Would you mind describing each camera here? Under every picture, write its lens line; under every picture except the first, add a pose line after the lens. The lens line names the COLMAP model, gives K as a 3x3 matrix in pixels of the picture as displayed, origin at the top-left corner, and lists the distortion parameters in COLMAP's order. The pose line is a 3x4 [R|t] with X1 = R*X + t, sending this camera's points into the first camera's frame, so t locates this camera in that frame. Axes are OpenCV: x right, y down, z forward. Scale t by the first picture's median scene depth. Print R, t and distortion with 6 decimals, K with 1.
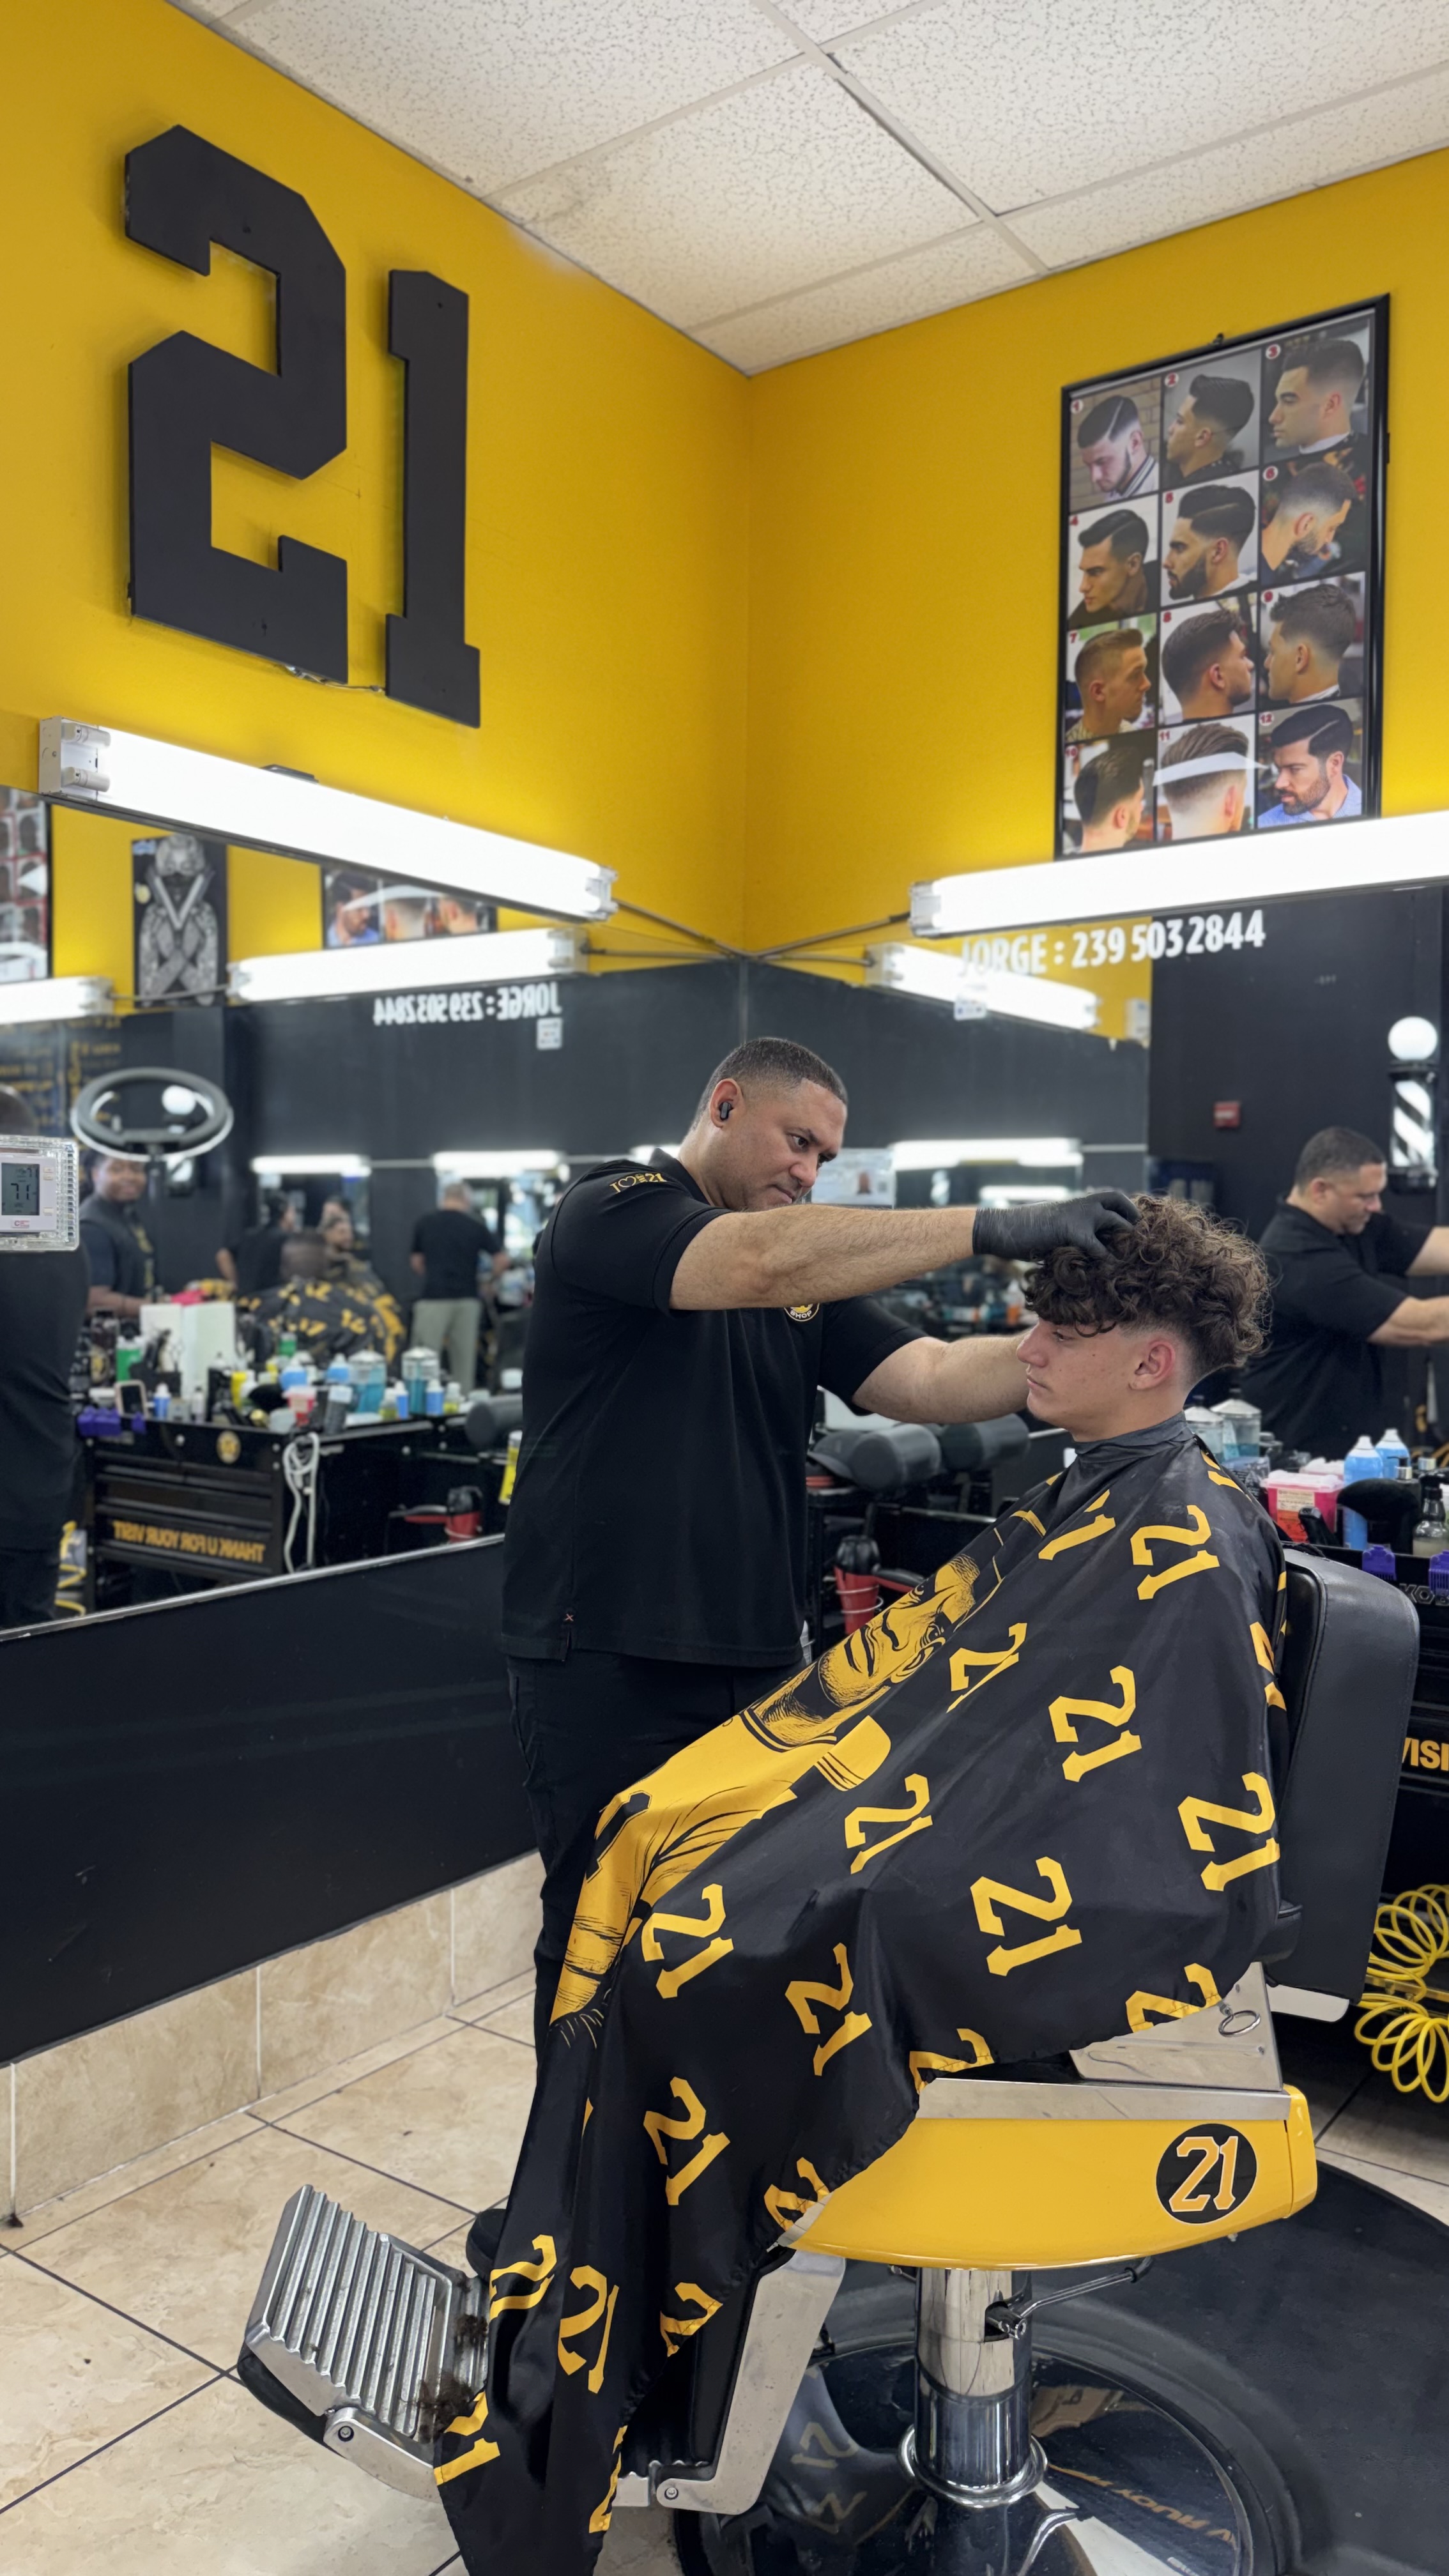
lens RADIAL K [[1824.4, 0, 724.5], [0, 1824.4, 1288.0], [0, 0, 1]] dist [-0.241017, -0.000121]
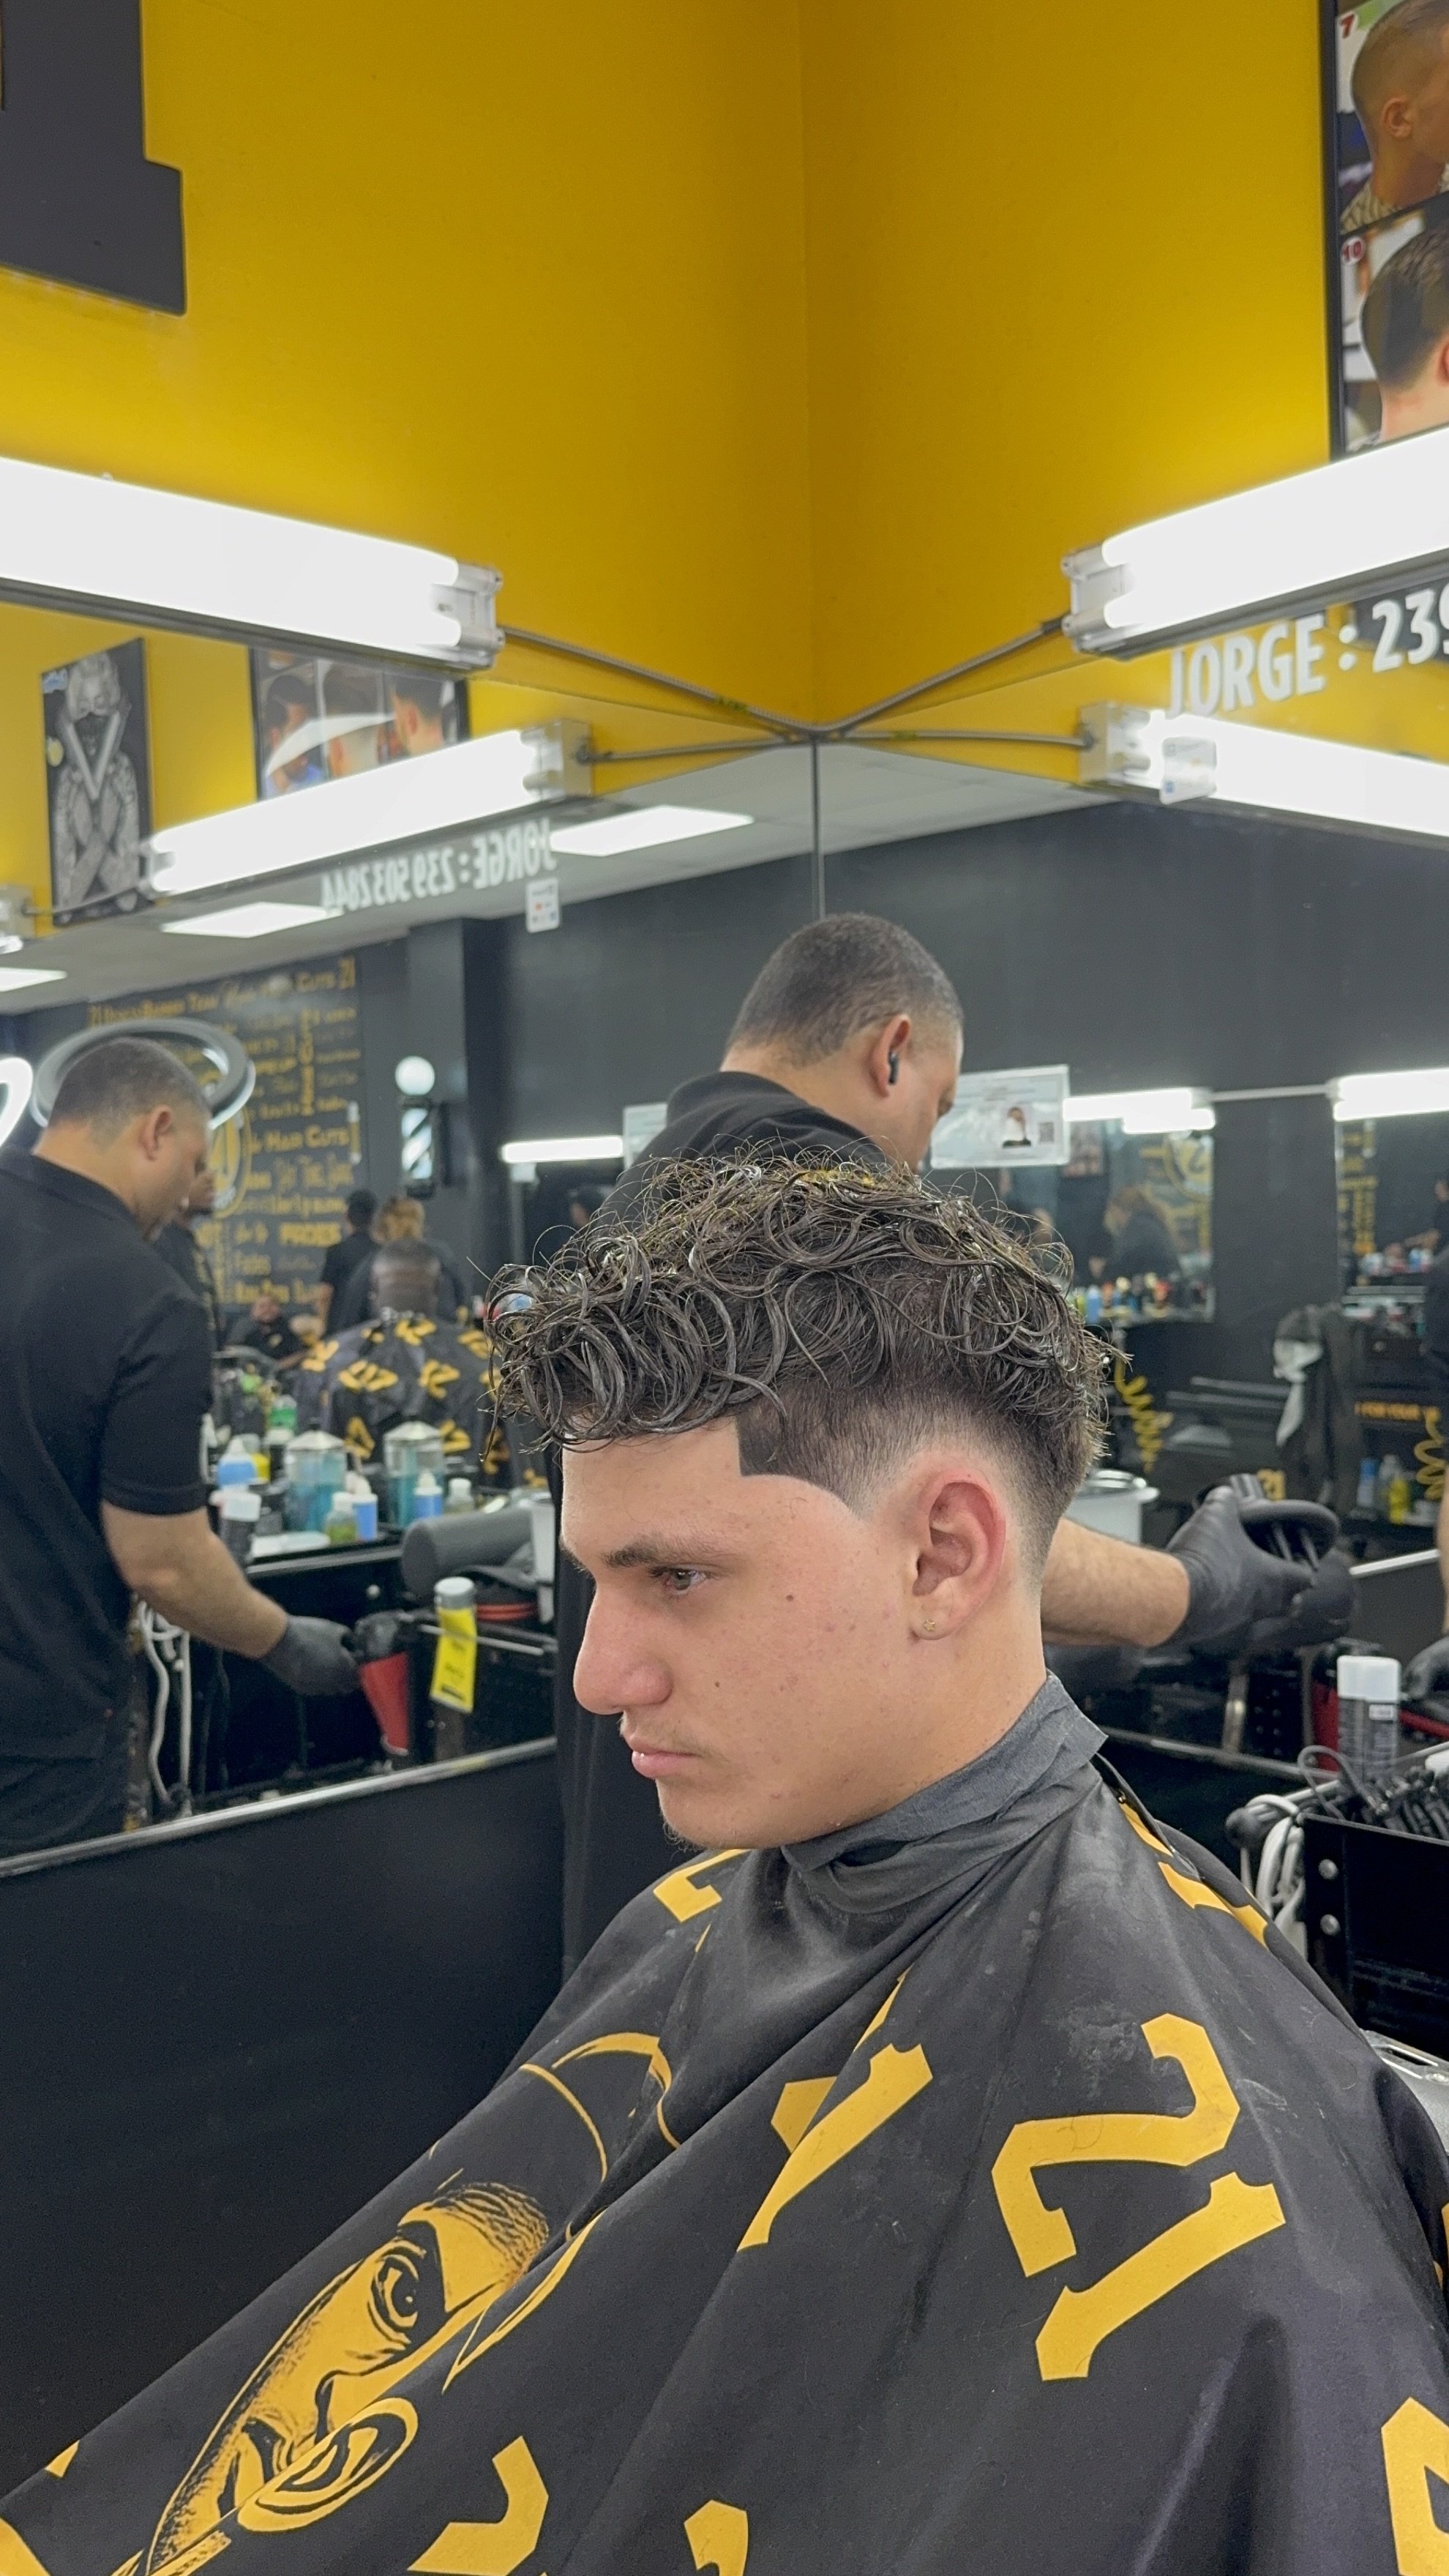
lens RADIAL K [[2303.2, 0, 720.2], [0, 2303.2, 1385.2], [0, 0, 1]] dist [0.008824, -0.180584]
pose [[0.978937, -0.041650, -0.199869, 0.104756], [0.049855, 0.998101, 0.036192, -0.003580], [0.197982, -0.045394, 0.979154, 0.234474]]
